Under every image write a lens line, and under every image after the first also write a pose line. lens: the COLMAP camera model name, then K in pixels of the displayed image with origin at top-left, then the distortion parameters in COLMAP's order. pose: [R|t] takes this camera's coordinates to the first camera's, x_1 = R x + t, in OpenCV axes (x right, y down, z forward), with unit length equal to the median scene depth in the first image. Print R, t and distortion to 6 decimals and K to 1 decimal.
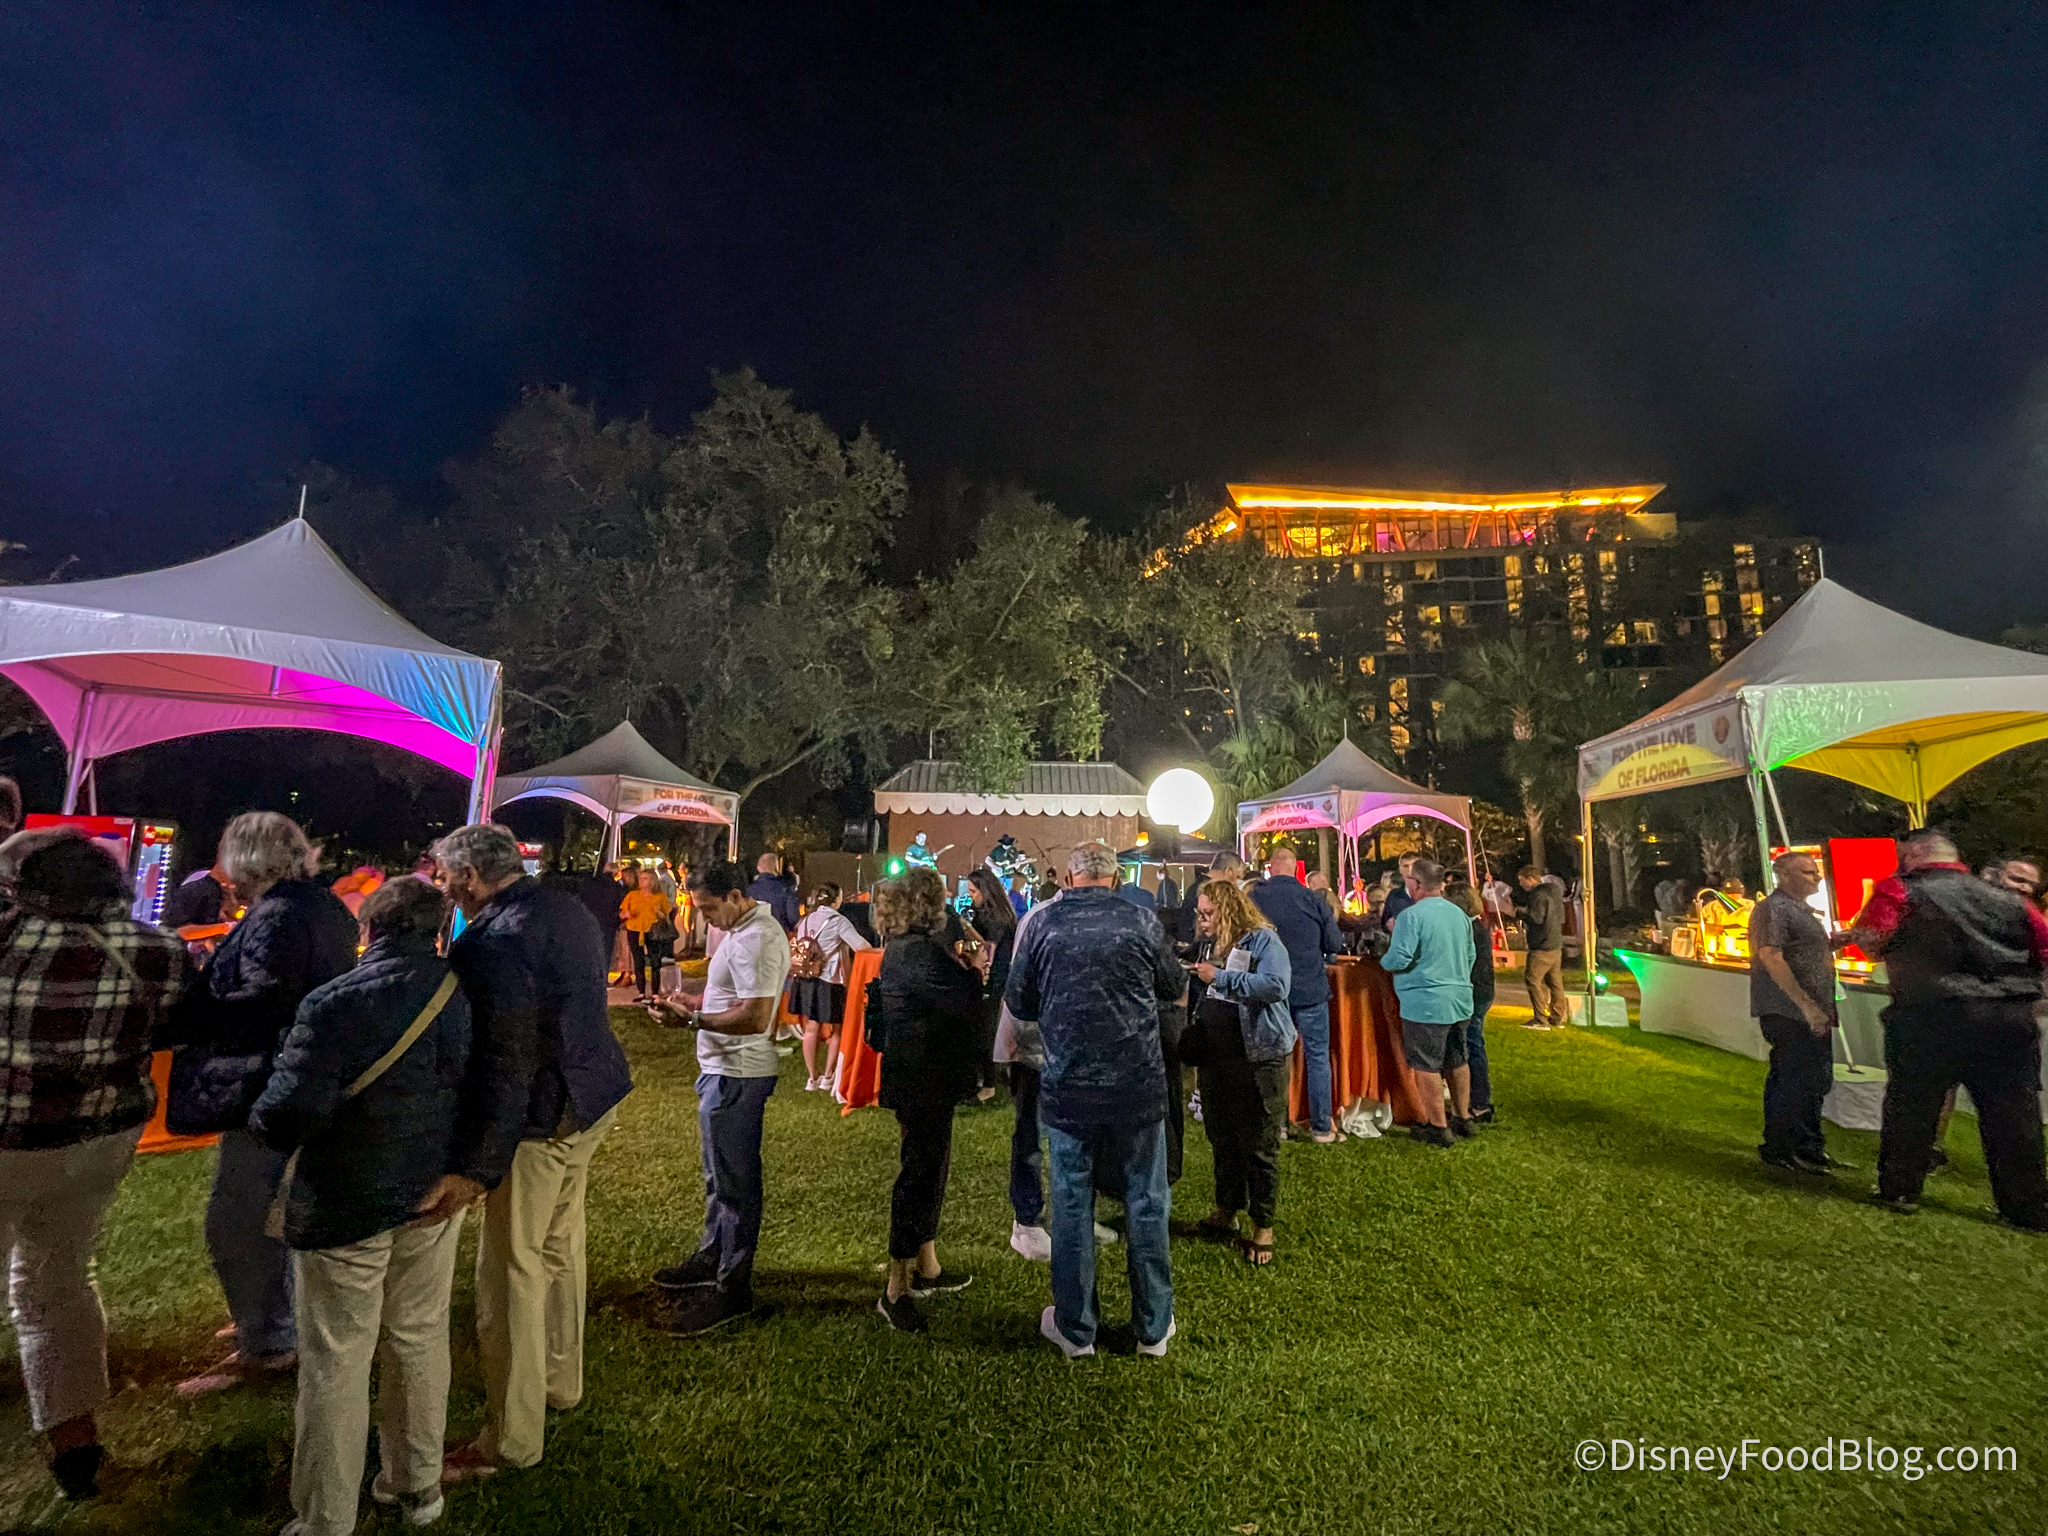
lens RADIAL K [[822.8, 0, 1025.4], [0, 822.8, 775.2], [0, 0, 1]] dist [-0.001474, 0.000019]
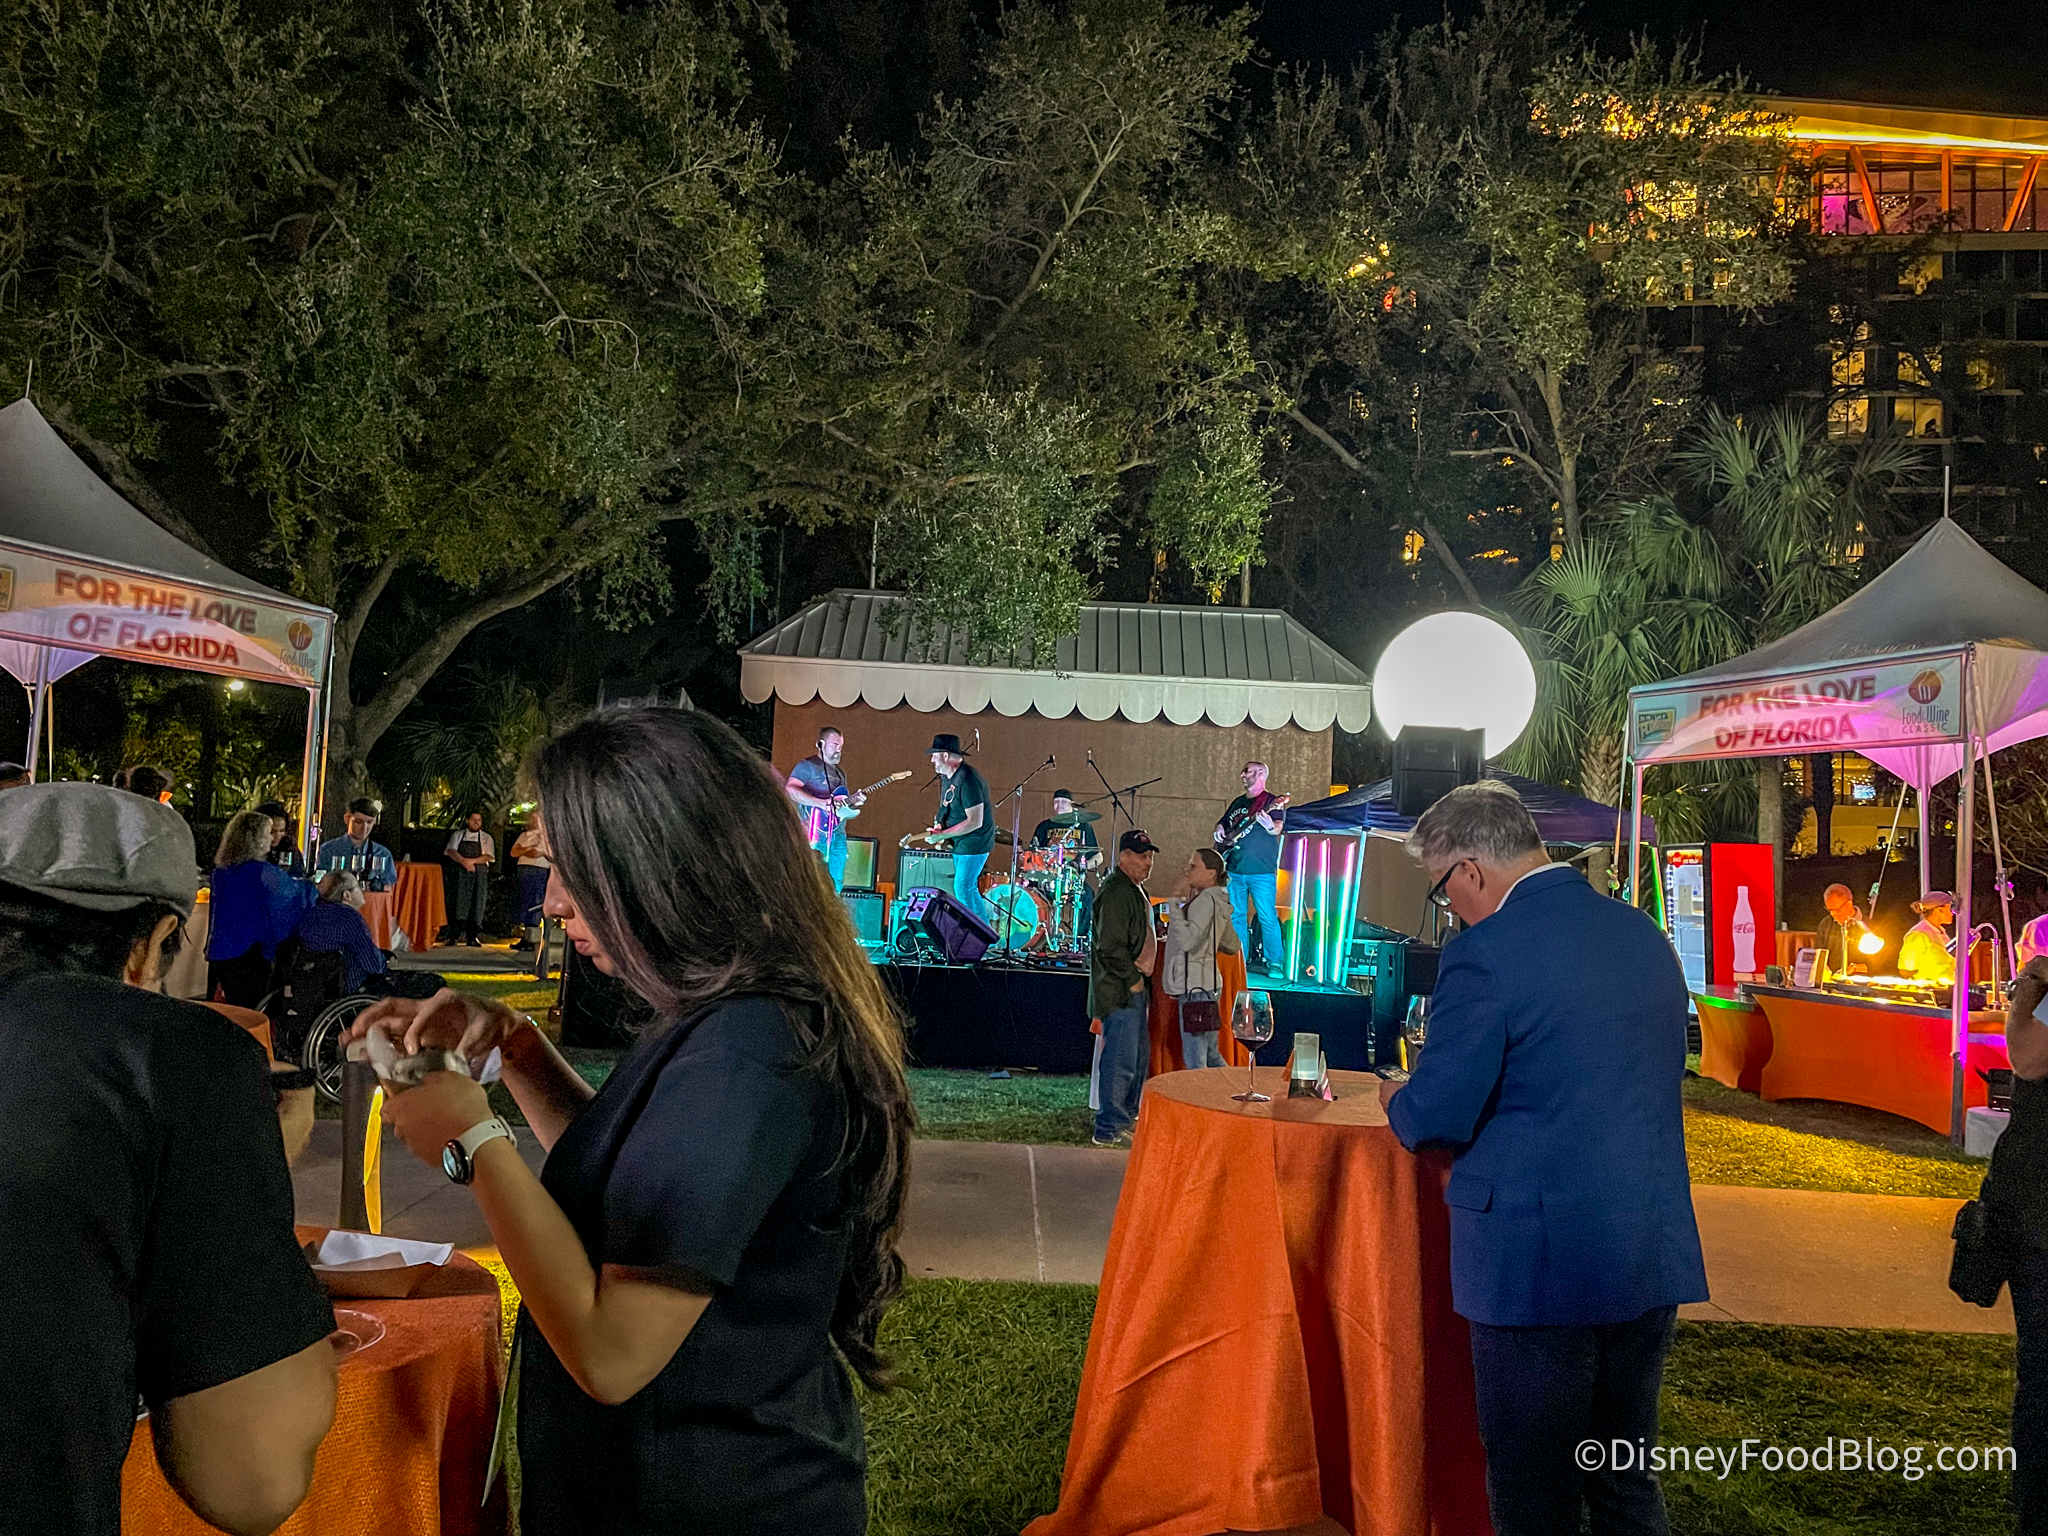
lens RADIAL K [[1554.0, 0, 1026.3], [0, 1554.0, 766.1], [0, 0, 1]] dist [0.012552, -0.004765]
pose [[0.998547, 0.039167, -0.036998, 0.004170], [-0.036783, 0.997332, 0.063057, 0.024023], [0.039369, -0.061605, 0.997324, 0.178065]]
